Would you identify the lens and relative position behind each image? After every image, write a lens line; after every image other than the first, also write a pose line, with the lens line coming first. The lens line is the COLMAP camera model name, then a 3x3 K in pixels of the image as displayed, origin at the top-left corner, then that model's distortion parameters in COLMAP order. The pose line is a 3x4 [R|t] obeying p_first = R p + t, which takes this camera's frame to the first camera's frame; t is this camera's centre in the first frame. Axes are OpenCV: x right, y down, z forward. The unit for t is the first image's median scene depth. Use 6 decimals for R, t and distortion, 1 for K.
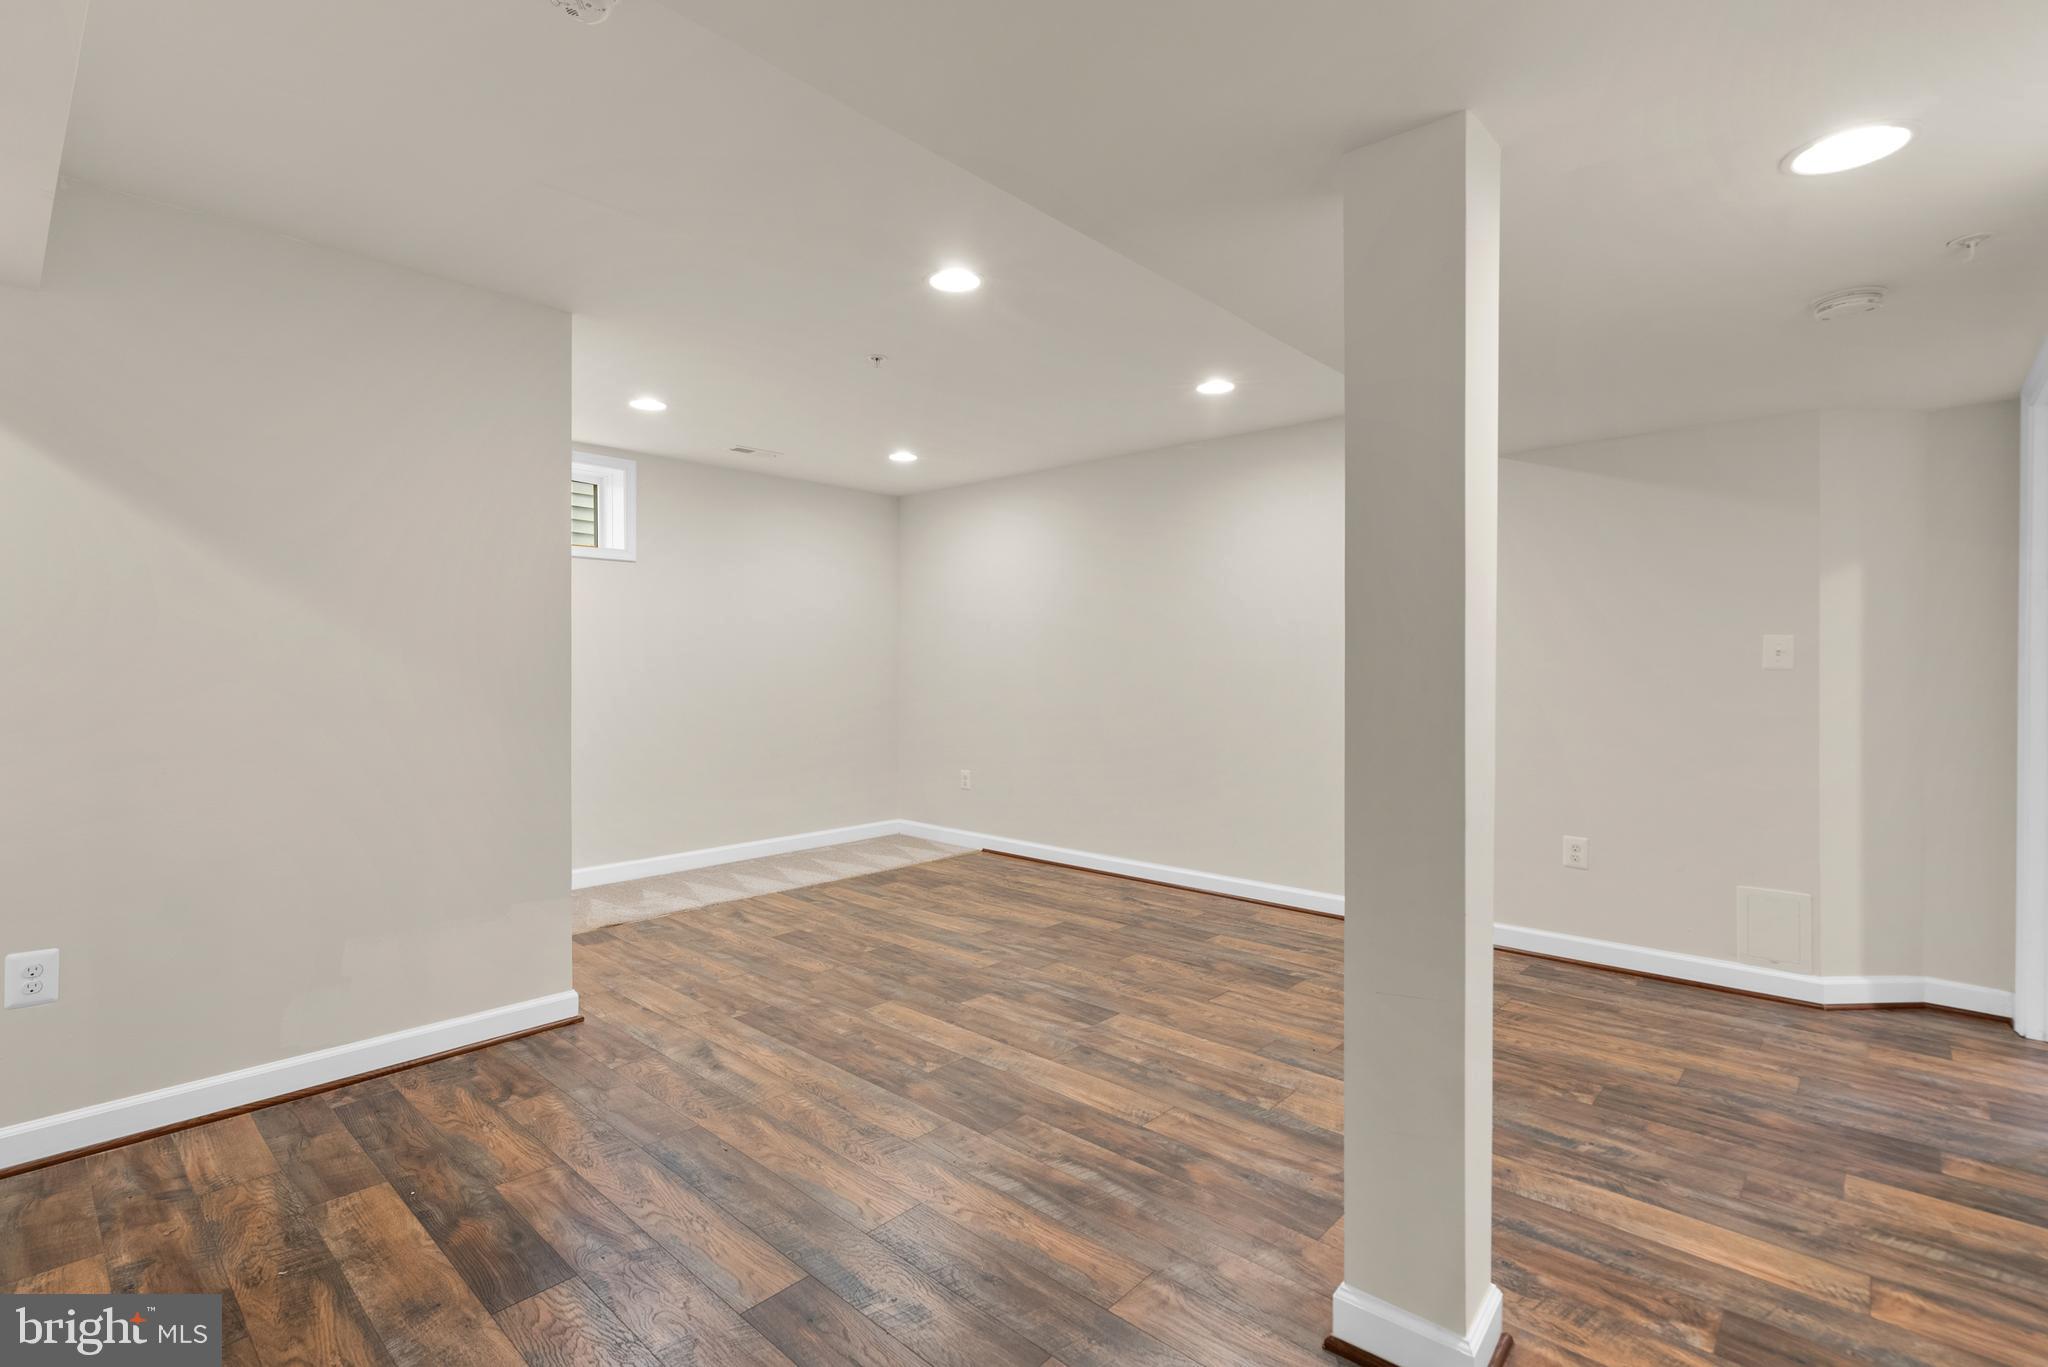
lens RADIAL K [[941.3, 0, 1017.4], [0, 941.3, 676.8], [0, 0, 1]] dist [0.000437, 0.000341]
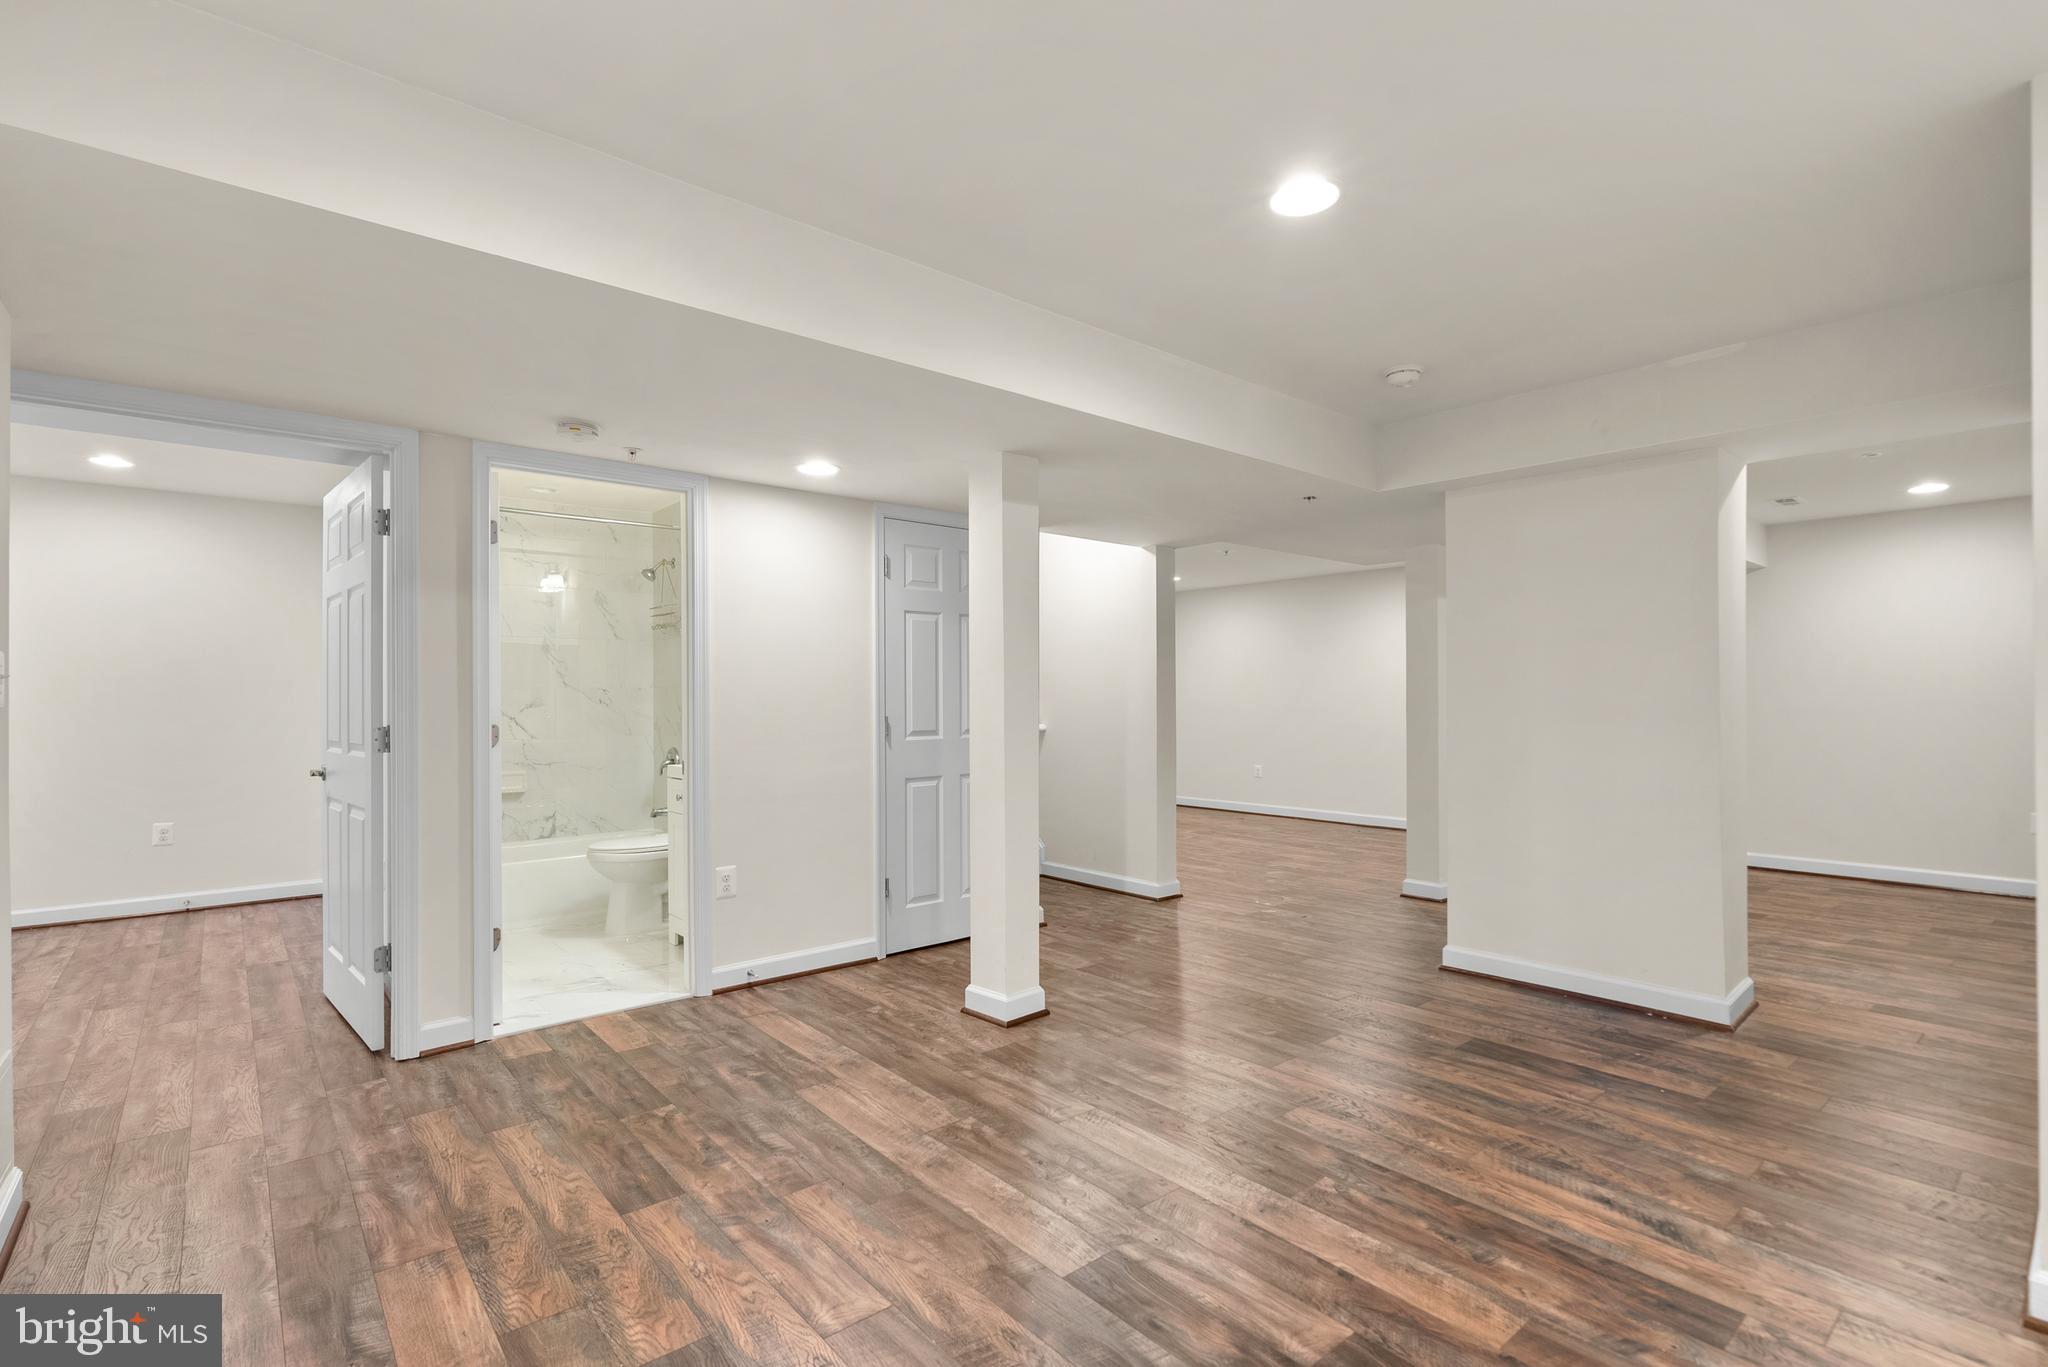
lens RADIAL K [[941.3, 0, 1017.4], [0, 941.3, 676.8], [0, 0, 1]] dist [0.000437, 0.000341]
pose [[-0.991590, 0.005282, 0.129307, 0.072168], [0.003915, 0.999934, -0.010820, -0.022967], [-0.129356, -0.010223, -0.991546, 1.974368]]
